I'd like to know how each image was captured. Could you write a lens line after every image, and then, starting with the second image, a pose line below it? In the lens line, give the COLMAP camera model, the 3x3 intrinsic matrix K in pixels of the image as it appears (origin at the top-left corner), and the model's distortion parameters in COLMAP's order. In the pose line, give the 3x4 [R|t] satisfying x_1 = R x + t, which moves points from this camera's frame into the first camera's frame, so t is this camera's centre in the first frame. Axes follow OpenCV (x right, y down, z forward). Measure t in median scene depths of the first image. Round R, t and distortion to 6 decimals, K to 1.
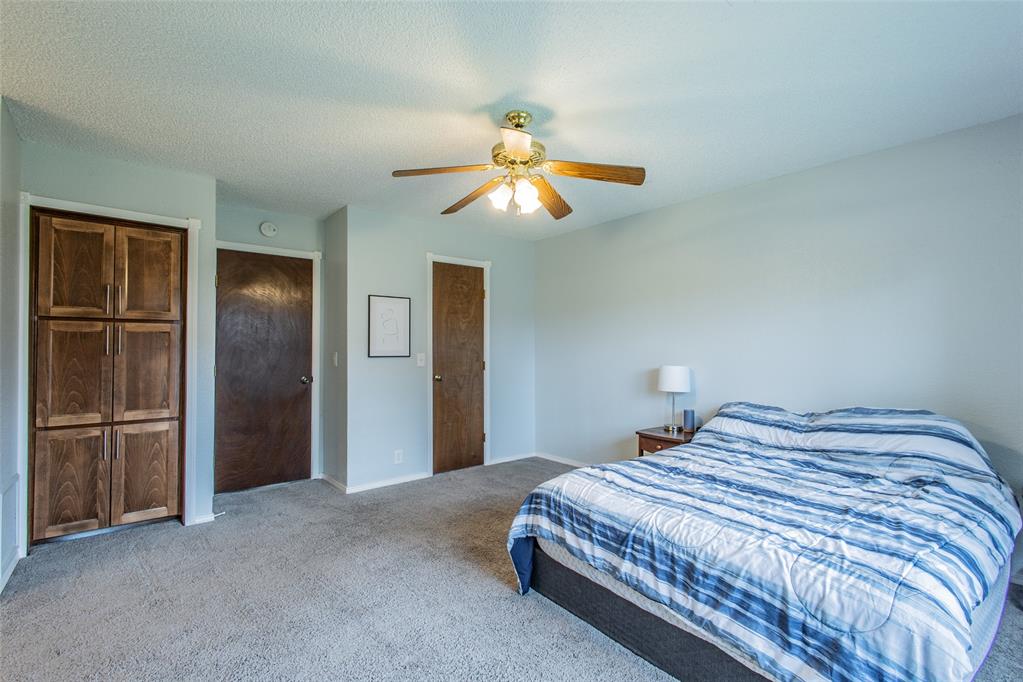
lens RADIAL K [[470.2, 0, 514.3], [0, 470.2, 339.0], [0, 0, 1]] dist [0.008399, -0.001663]
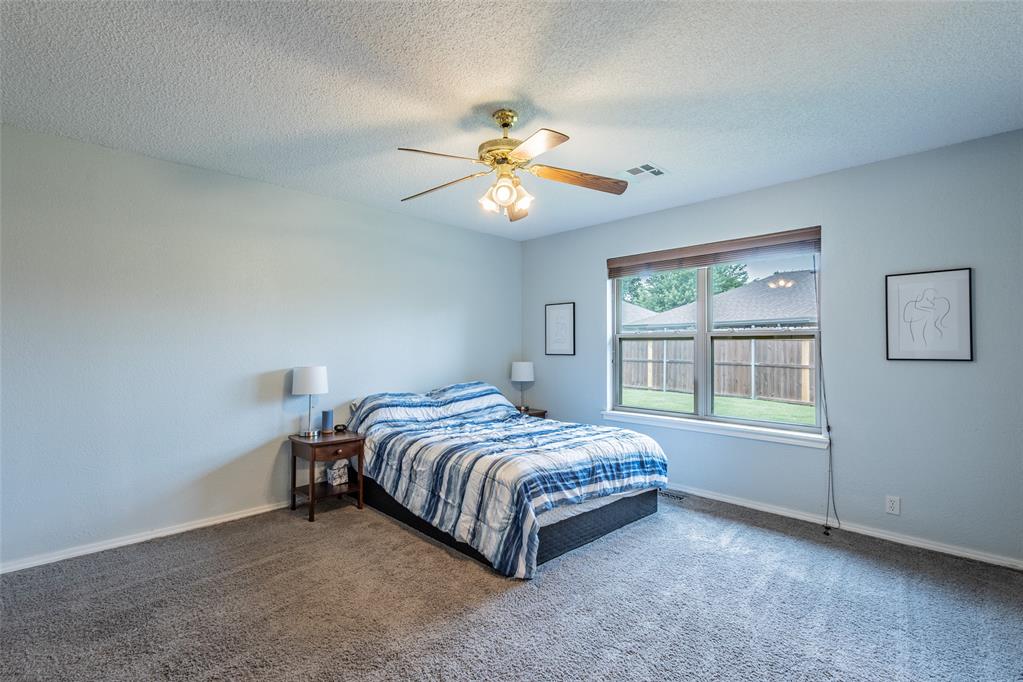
lens RADIAL K [[472.9, 0, 511.5], [0, 472.9, 341.0], [0, 0, 1]] dist [0.001061, -0.000211]
pose [[-0.085112, 0.009862, 0.996323, -1.190023], [-0.019575, 0.999741, -0.011568, 0.016415], [-0.996179, -0.020488, -0.084897, 1.286481]]
